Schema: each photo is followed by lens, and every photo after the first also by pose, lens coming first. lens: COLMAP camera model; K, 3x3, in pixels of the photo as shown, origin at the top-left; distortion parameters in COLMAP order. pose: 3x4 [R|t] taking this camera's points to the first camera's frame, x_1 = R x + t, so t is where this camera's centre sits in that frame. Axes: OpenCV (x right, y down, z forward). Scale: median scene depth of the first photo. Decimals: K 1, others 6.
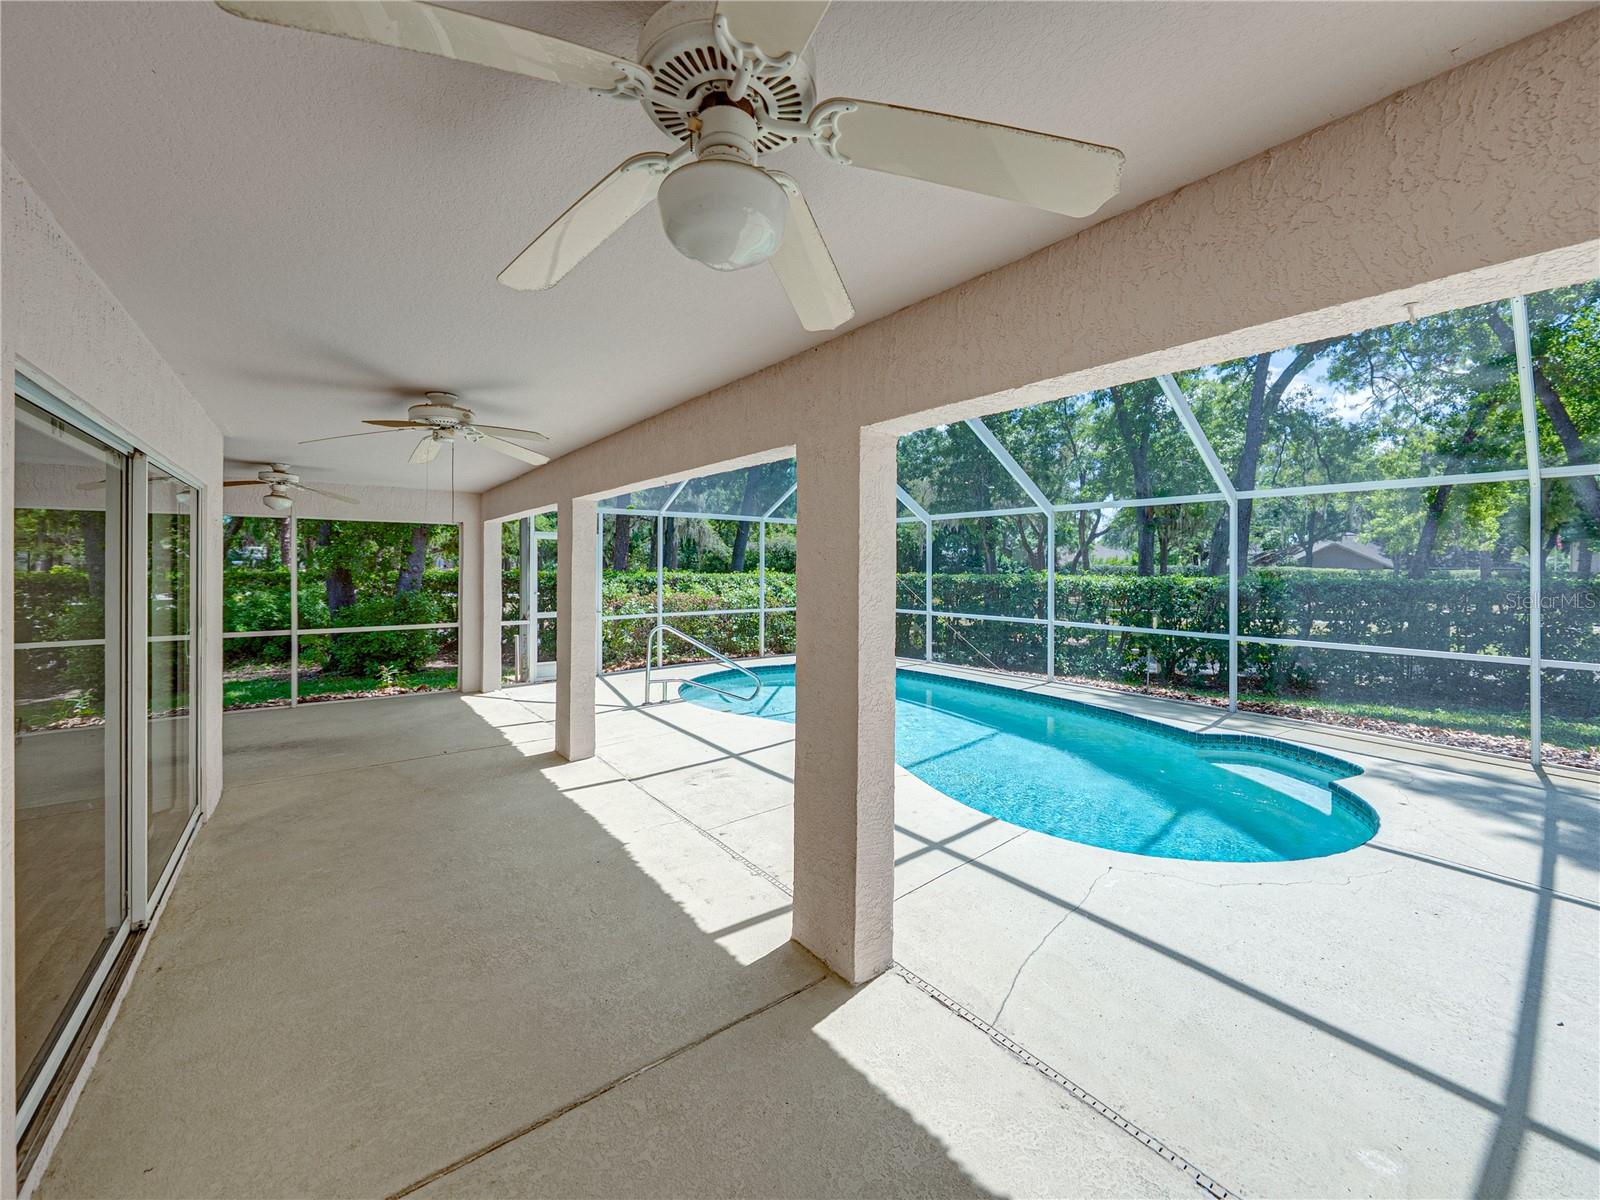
lens RADIAL K [[621.3, 0, 799.6], [0, 621.3, 569.0], [0, 0, 1]] dist [-0.001098, 0.000379]
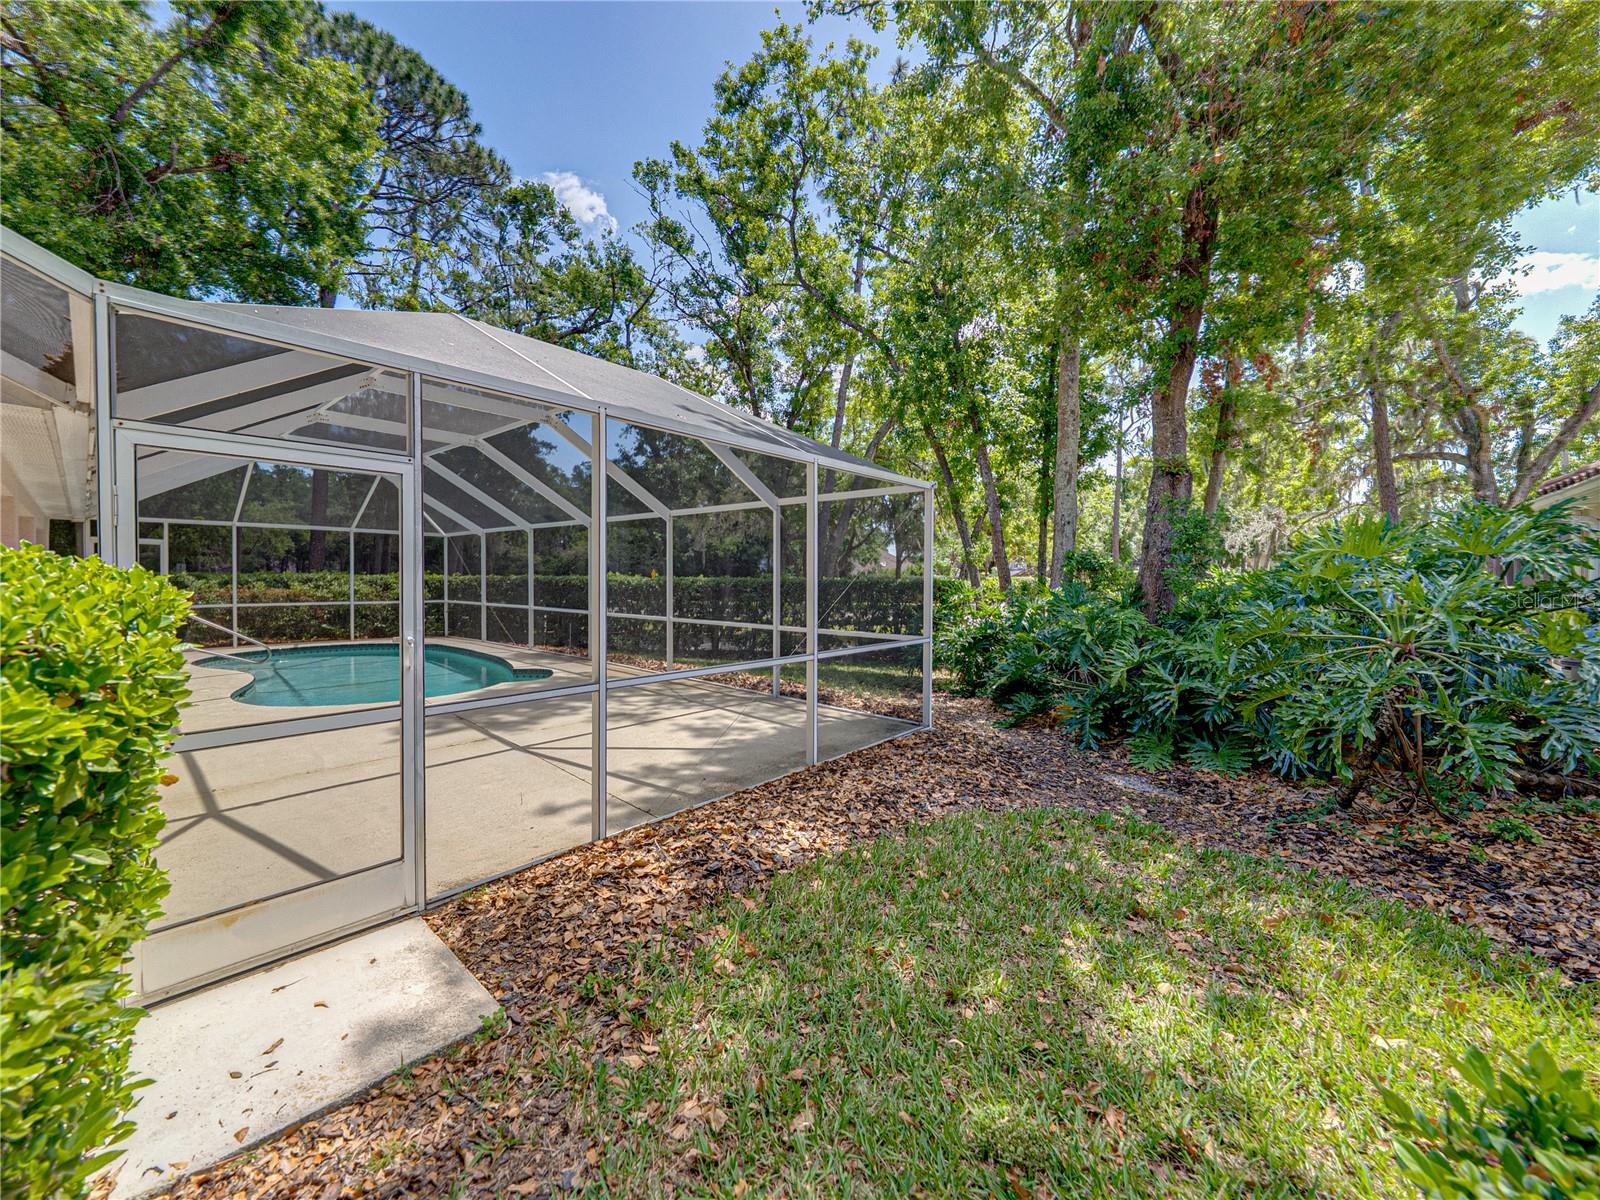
lens RADIAL K [[621.3, 0, 791.1], [0, 621.3, 591.9], [0, 0, 1]] dist [-0.001098, 0.000379]
pose [[0.981977, 0.000816, 0.188996, 0.712681], [-0.004076, 0.999849, 0.016865, 0.025337], [-0.188954, -0.017331, 0.981833, -0.486724]]
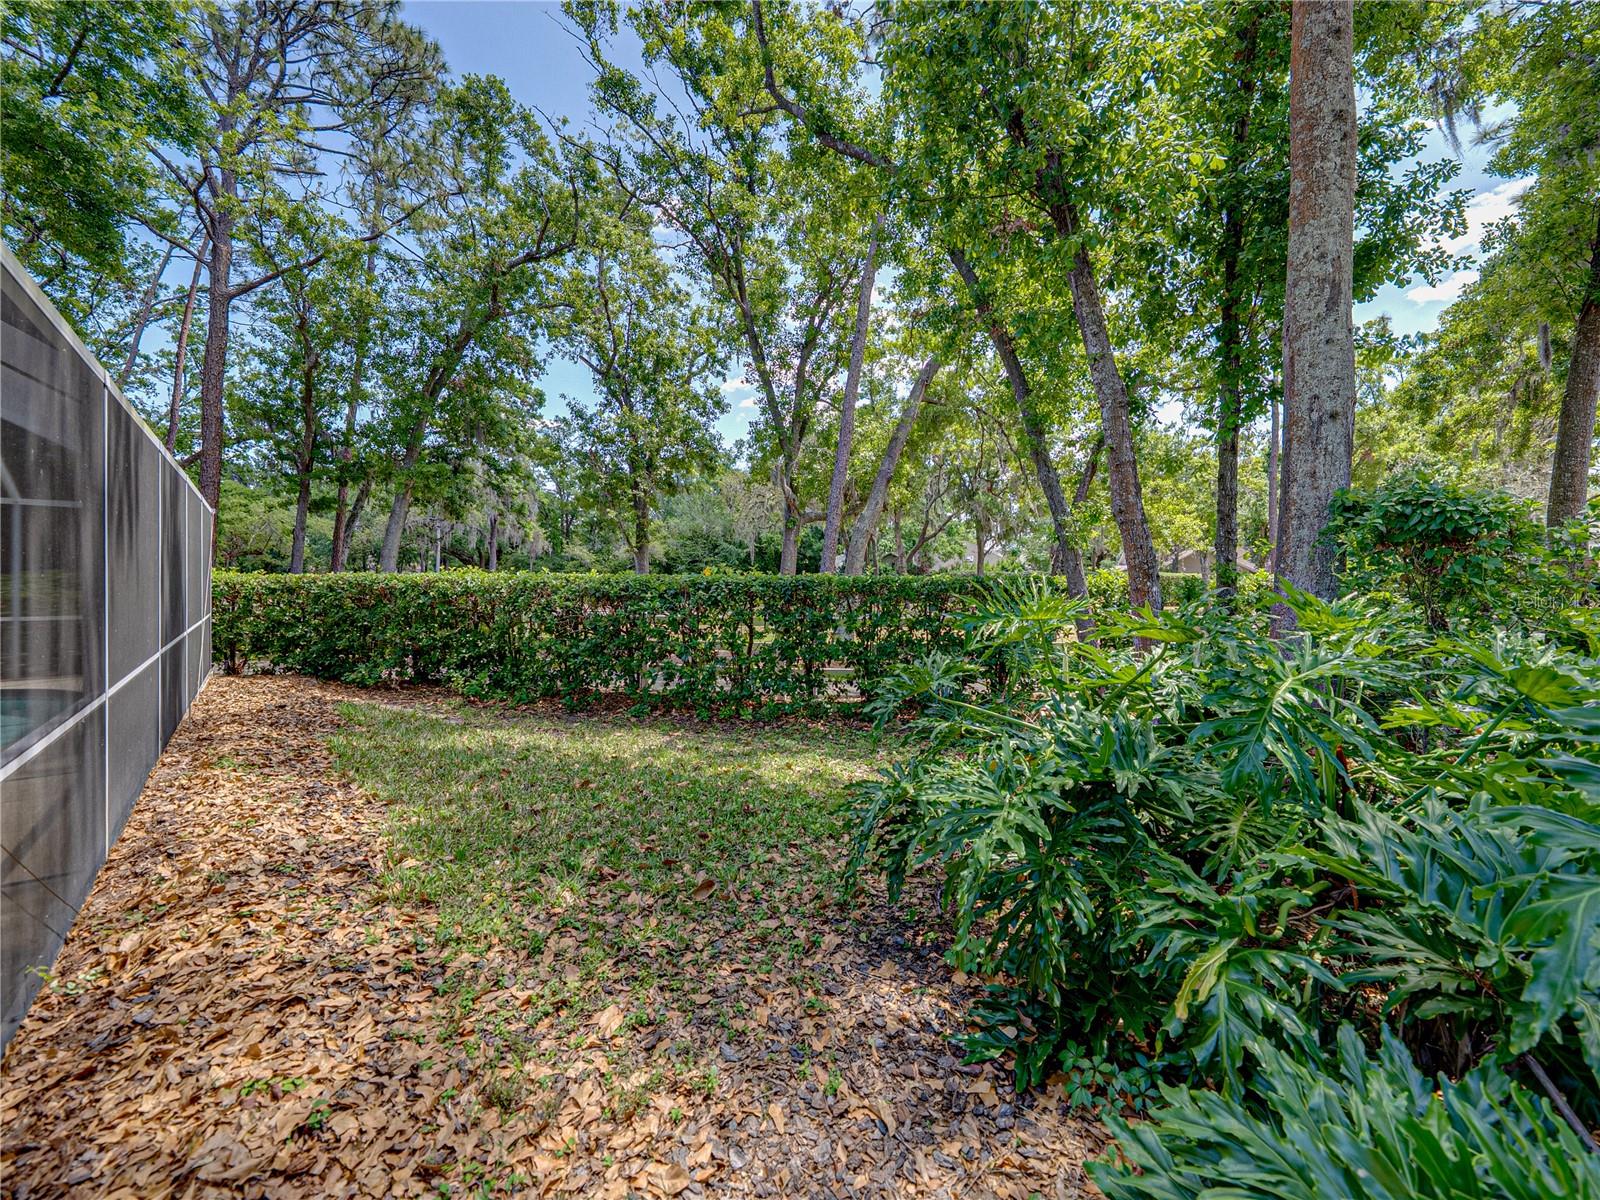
lens RADIAL K [[621.3, 0, 794.7], [0, 621.3, 576.6], [0, 0, 1]] dist [-0.001098, 0.000379]
pose [[0.998806, -0.001549, 0.048827, 1.080275], [0.001754, 0.999990, -0.004150, 0.026365], [-0.048820, 0.004231, 0.998799, 0.210592]]
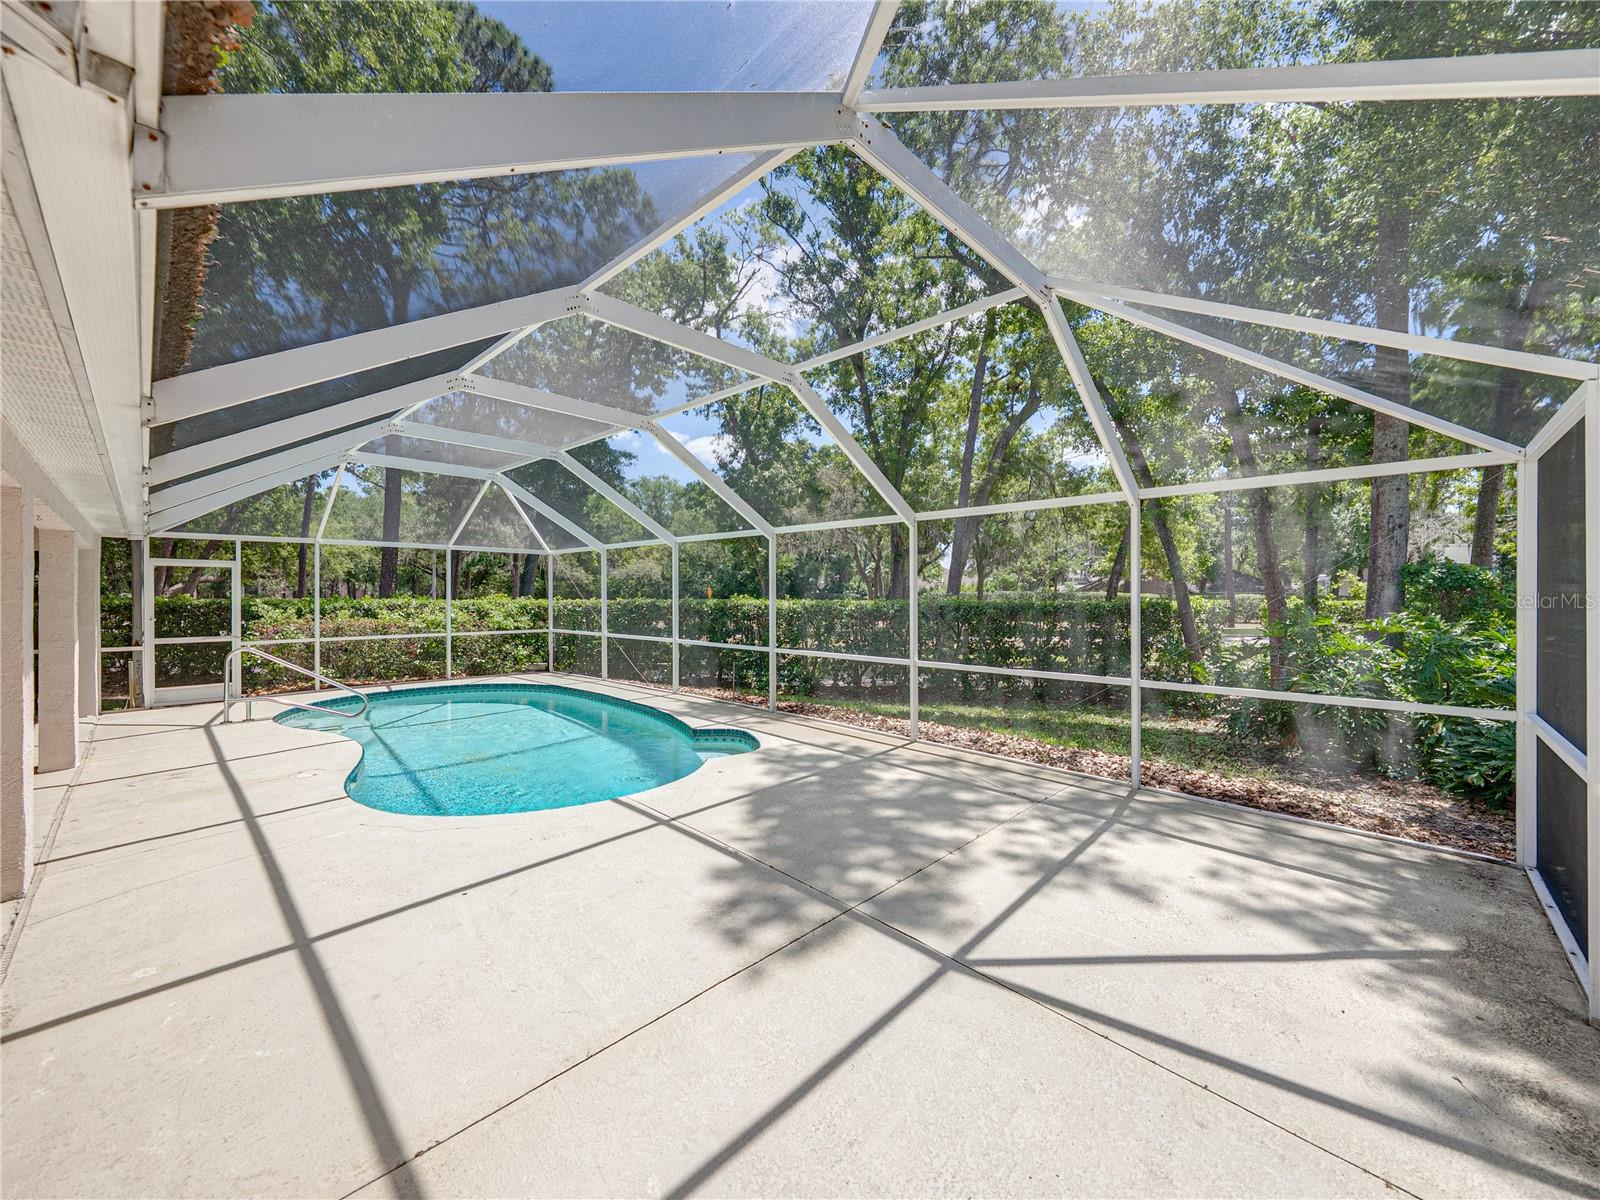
lens RADIAL K [[621.3, 0, 795.8], [0, 621.3, 598.4], [0, 0, 1]] dist [-0.001098, 0.000379]
pose [[0.988502, -0.003295, 0.151172, 0.448628], [0.003084, 0.999994, 0.001626, 0.008096], [-0.151177, -0.001141, 0.988506, -0.145311]]
